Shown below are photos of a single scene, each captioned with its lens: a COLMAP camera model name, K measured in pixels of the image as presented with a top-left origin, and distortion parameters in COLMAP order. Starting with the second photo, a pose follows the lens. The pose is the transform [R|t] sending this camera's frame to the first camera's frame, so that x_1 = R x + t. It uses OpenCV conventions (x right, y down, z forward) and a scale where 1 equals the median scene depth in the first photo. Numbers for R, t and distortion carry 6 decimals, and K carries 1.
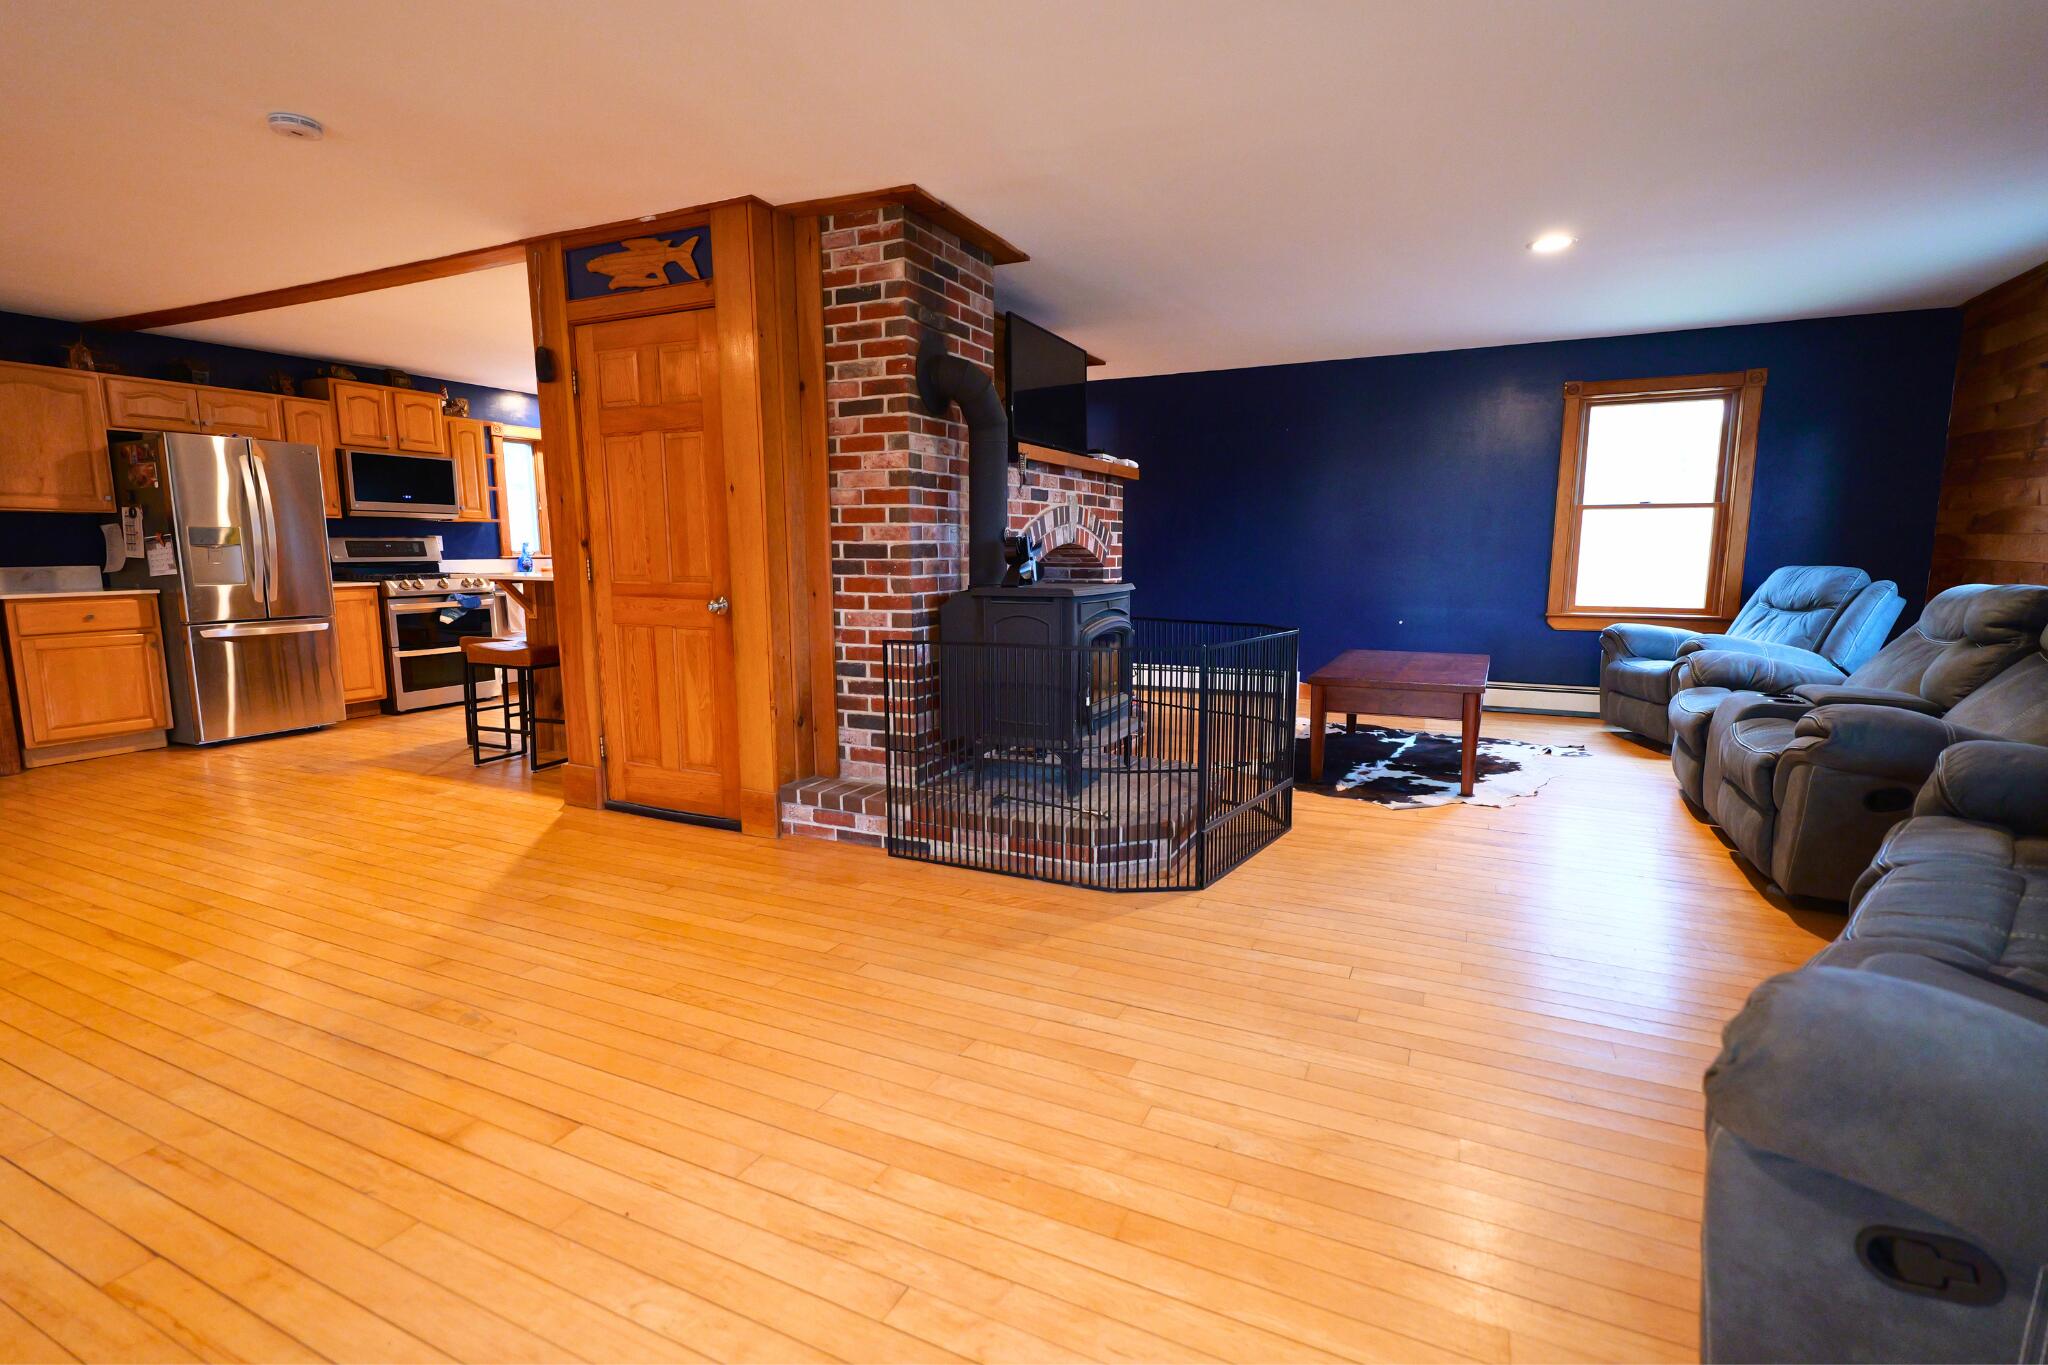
lens RADIAL K [[947.7, 0, 1014.3], [0, 947.7, 681.7], [0, 0, 1]] dist [-0.001763, -0.000369]
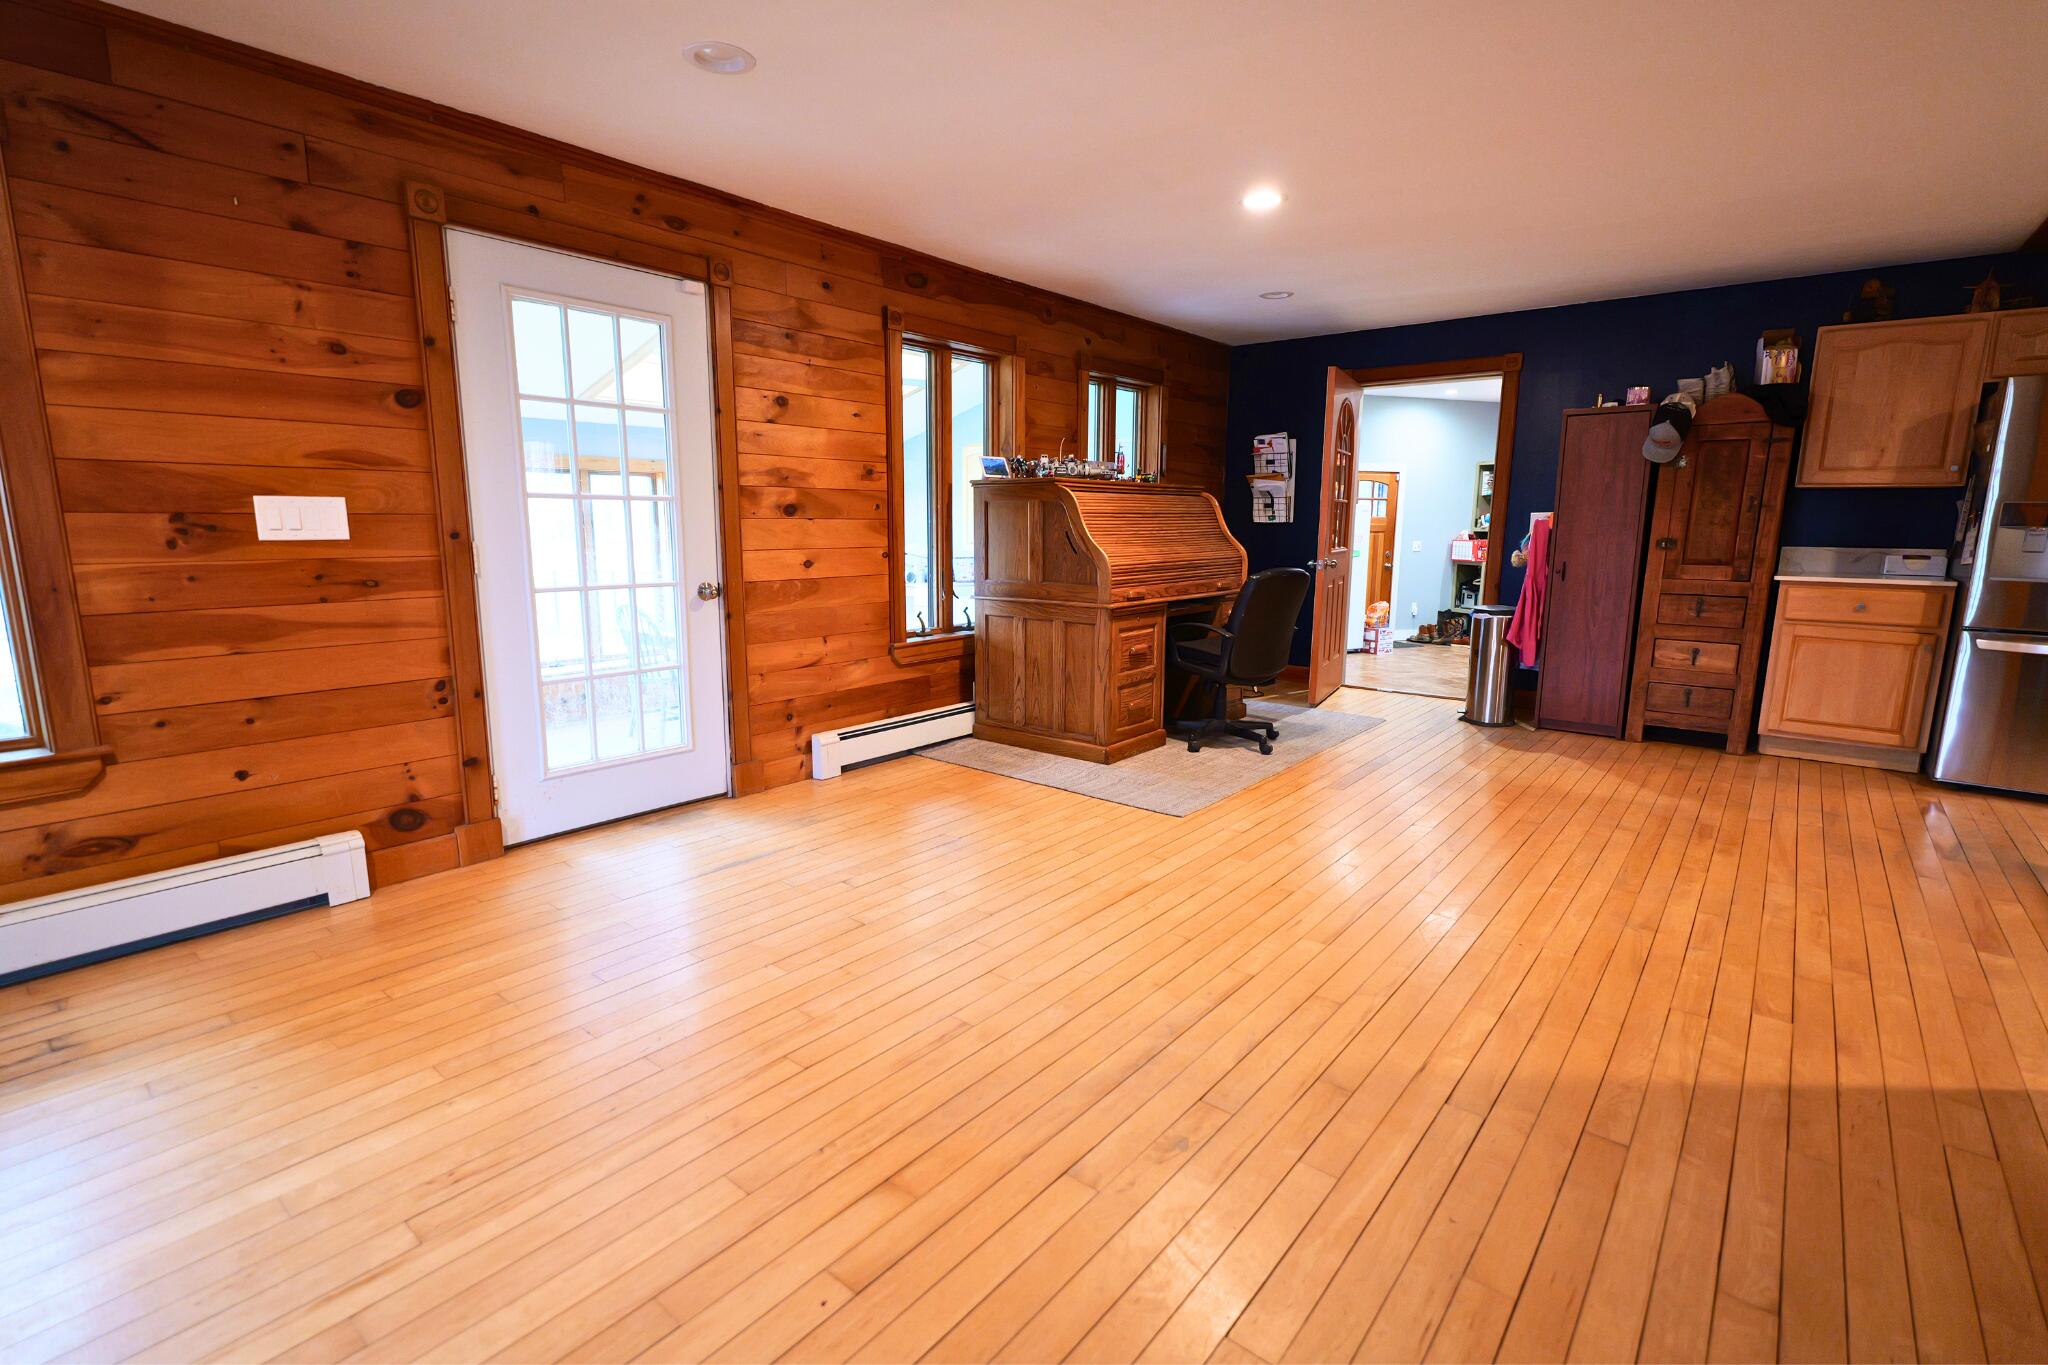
lens RADIAL K [[947.7, 0, 1019.8], [0, 947.7, 684.8], [0, 0, 1]] dist [-0.001763, -0.000369]
pose [[-0.235379, 0.168477, -0.957190, 0.061799], [-0.144958, 0.967759, 0.205983, -0.070137], [0.961033, 0.187237, -0.203368, 0.465674]]
